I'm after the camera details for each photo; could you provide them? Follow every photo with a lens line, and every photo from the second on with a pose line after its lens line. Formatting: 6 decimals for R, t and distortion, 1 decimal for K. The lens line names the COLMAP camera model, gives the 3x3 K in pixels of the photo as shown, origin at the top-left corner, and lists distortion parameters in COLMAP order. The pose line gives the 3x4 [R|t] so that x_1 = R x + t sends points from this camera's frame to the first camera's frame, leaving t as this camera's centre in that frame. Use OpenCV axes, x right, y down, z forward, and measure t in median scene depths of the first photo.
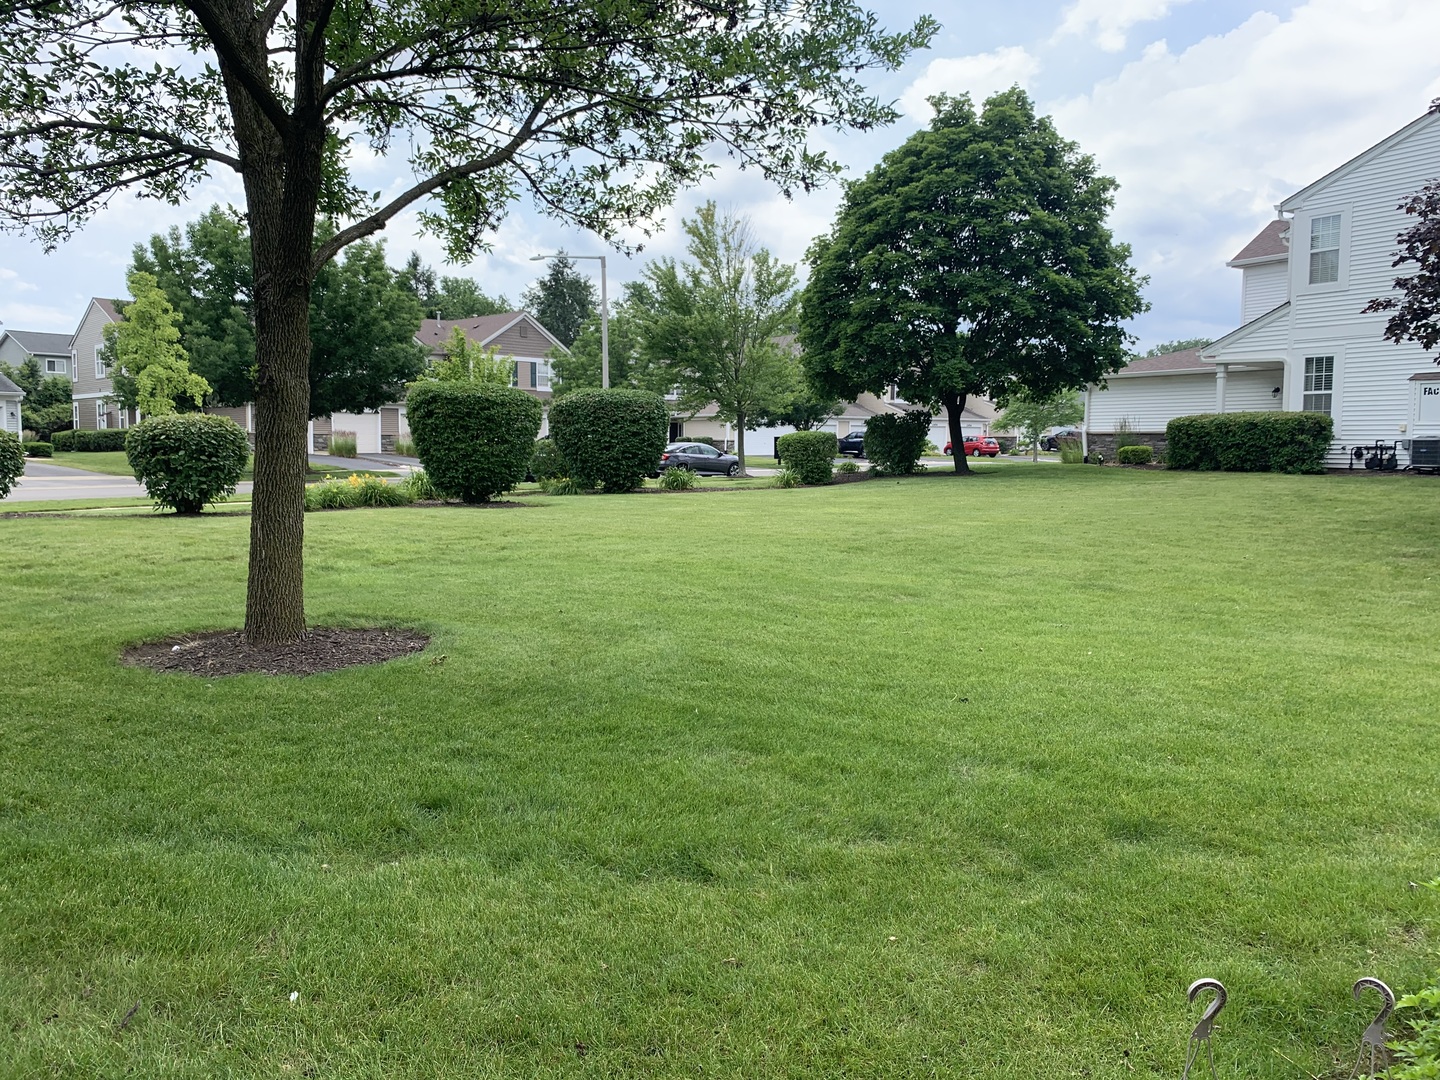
lens RADIAL K [[1101.0, 0, 696.2], [0, 1101.0, 527.7], [0, 0, 1]] dist [0.081289, -0.136694]
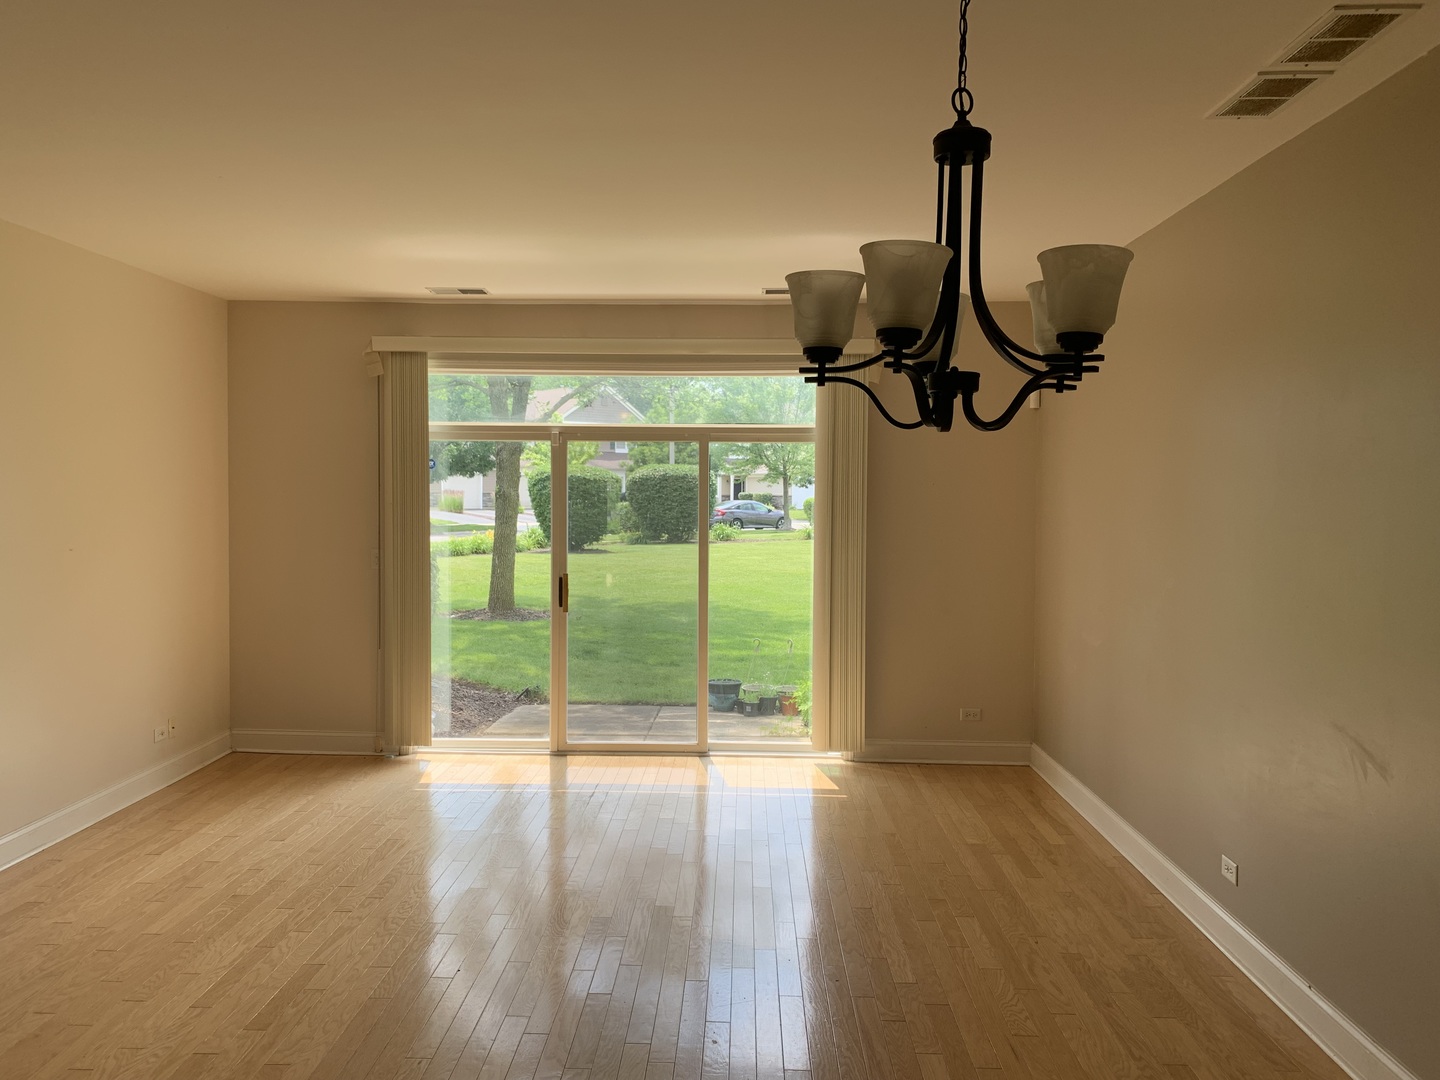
lens RADIAL K [[1101.0, 0, 696.2], [0, 1101.0, 527.7], [0, 0, 1]] dist [0.081289, -0.136694]
pose [[0.997728, 0.001123, -0.067359, 0.035477], [-0.004185, 0.998964, -0.045325, 0.008633], [0.067238, 0.045504, 0.996699, -0.278025]]
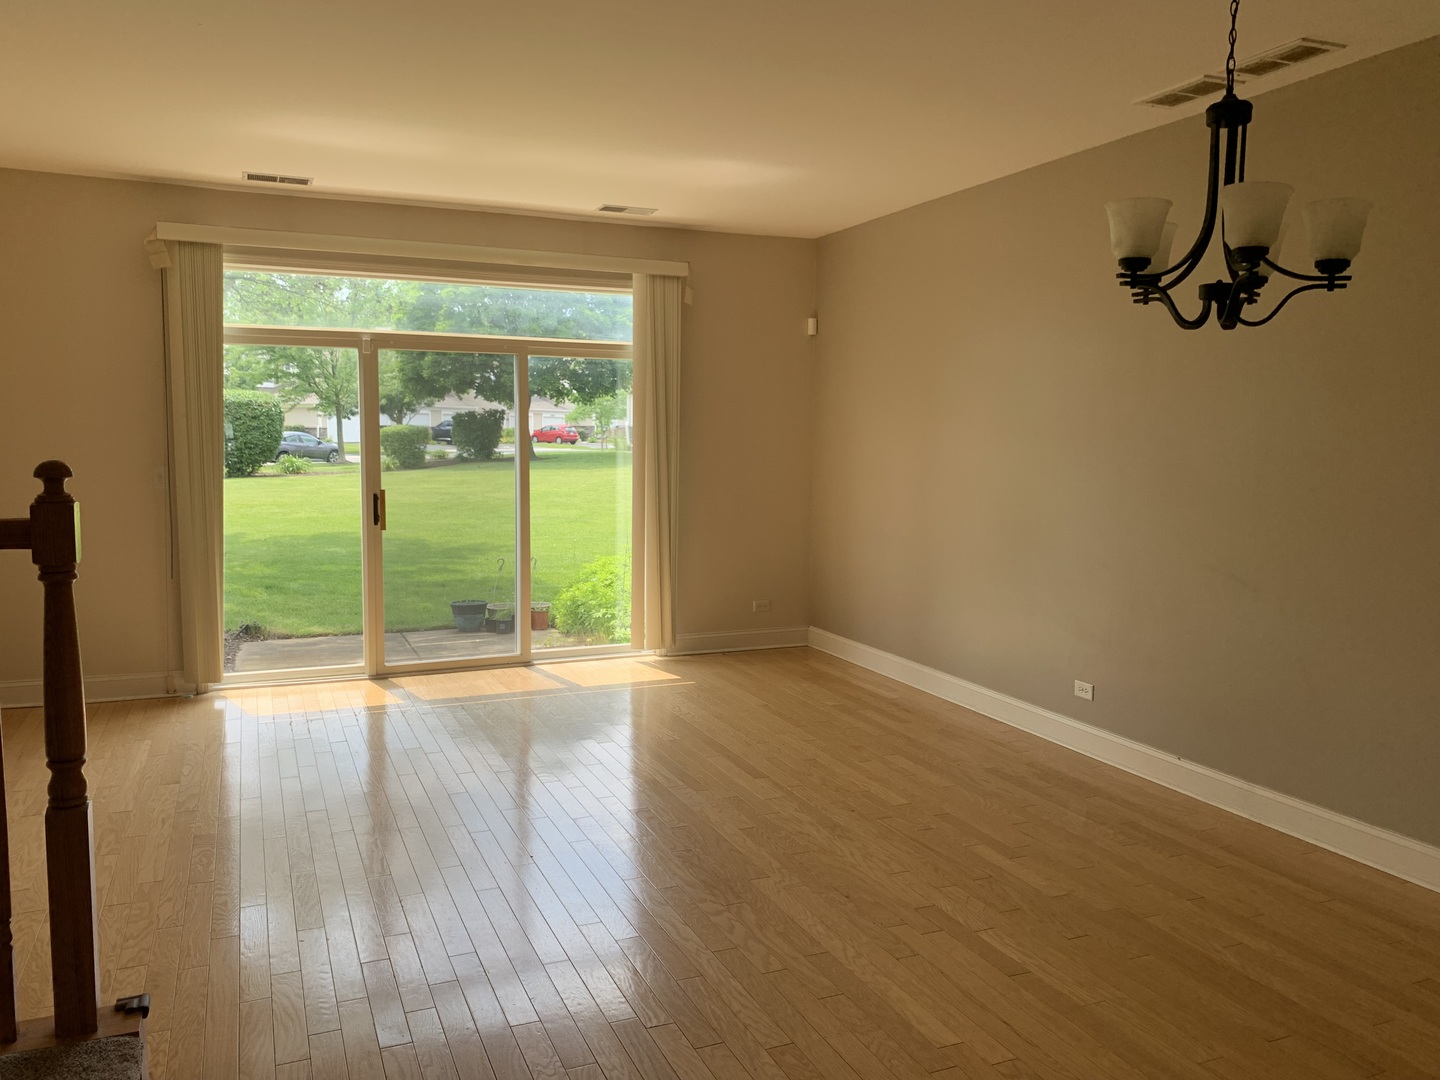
lens RADIAL K [[1108.7, 0, 713.8], [0, 1108.7, 519.9], [0, 0, 1]] dist [0.077710, -0.148715]
pose [[0.930680, -0.029345, 0.364657, -0.032708], [0.027206, 0.999569, 0.011001, 0.013769], [-0.364822, -0.000318, 0.931077, -0.280621]]
